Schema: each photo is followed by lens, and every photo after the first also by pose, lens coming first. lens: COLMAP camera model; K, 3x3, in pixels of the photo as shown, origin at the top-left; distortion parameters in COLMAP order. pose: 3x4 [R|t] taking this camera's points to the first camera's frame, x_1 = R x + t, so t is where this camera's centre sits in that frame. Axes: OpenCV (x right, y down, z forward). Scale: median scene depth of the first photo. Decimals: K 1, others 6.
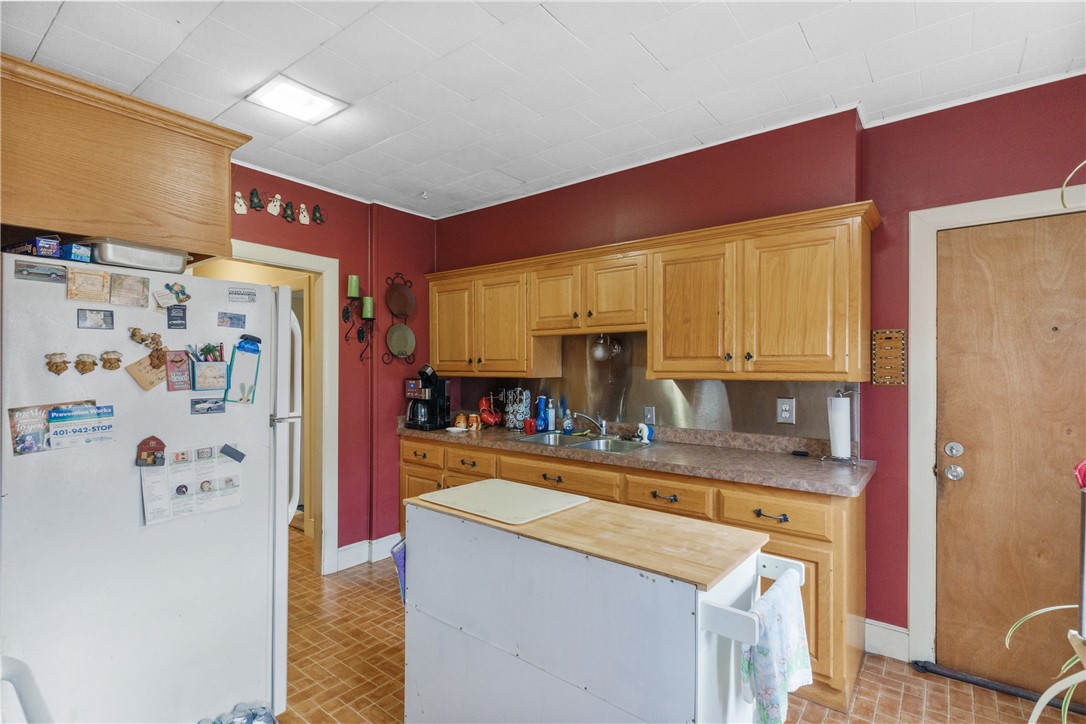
lens RADIAL K [[528.9, 0, 535.7], [0, 528.9, 366.7], [0, 0, 1]] dist [-0.000043, 0.000524]
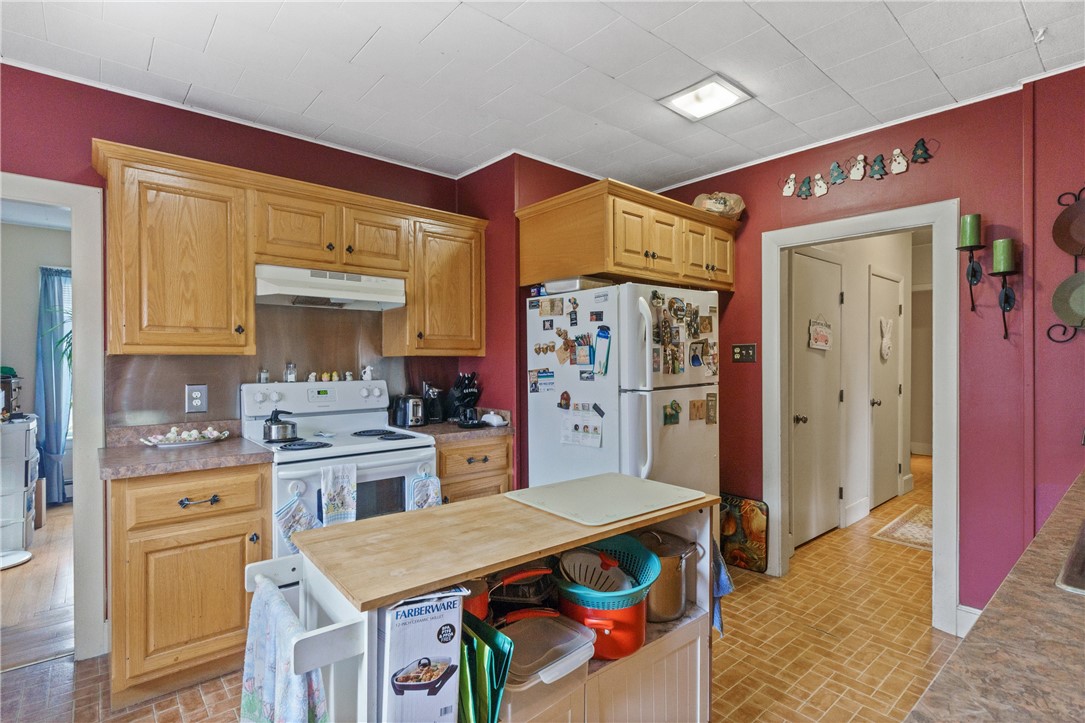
lens RADIAL K [[528.4, 0, 535.2], [0, 528.4, 366.2], [0, 0, 1]] dist [-0.000043, 0.000524]
pose [[-0.210410, 0.004823, -0.977601, 0.900624], [-0.001896, 0.999984, 0.005342, 0.041382], [0.977611, 0.002978, -0.210398, 1.207766]]
